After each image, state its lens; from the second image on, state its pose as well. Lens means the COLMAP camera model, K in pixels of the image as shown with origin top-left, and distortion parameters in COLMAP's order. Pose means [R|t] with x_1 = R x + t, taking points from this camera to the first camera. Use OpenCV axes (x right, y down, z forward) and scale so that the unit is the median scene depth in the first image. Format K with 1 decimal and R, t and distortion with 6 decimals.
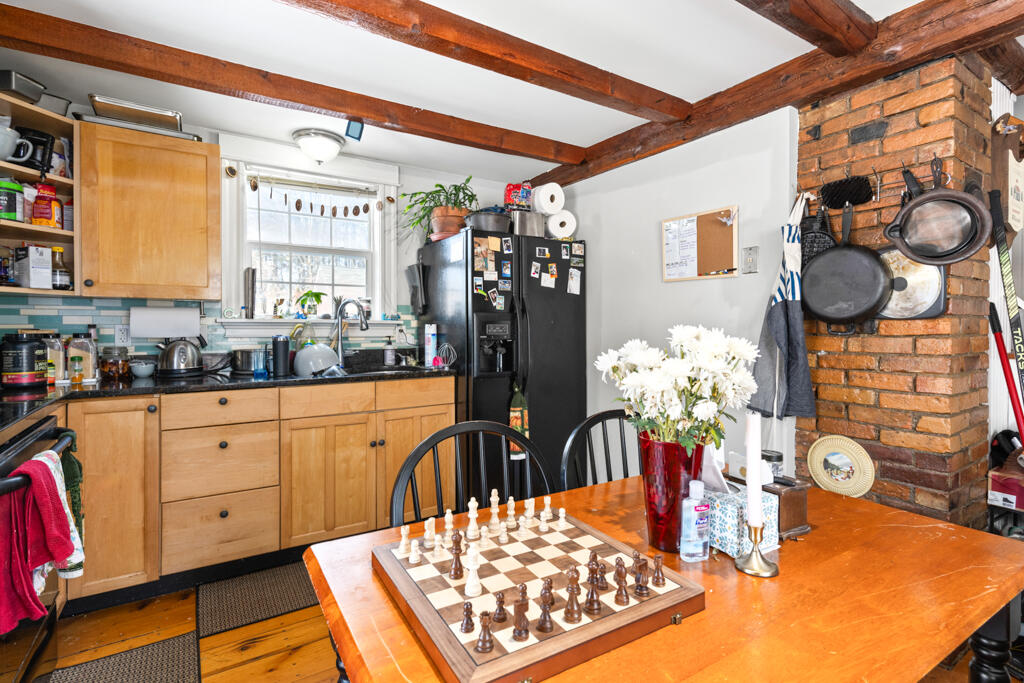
lens RADIAL K [[491.4, 0, 512.2], [0, 491.4, 335.5], [0, 0, 1]] dist [0.000408, 0.000458]
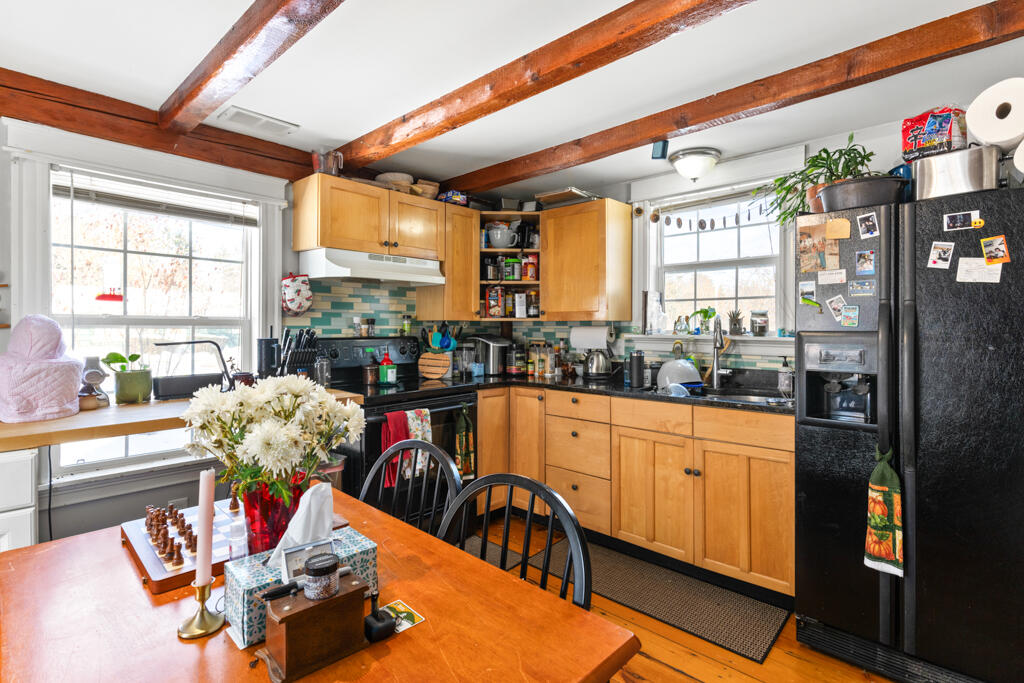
lens RADIAL K [[491.4, 0, 510.3], [0, 491.4, 325.0], [0, 0, 1]] dist [0.000408, 0.000458]
pose [[0.248720, -0.003069, -0.968571, 0.506053], [-0.017145, 0.999824, -0.007570, -0.042600], [0.968424, 0.018489, 0.248624, 0.404499]]
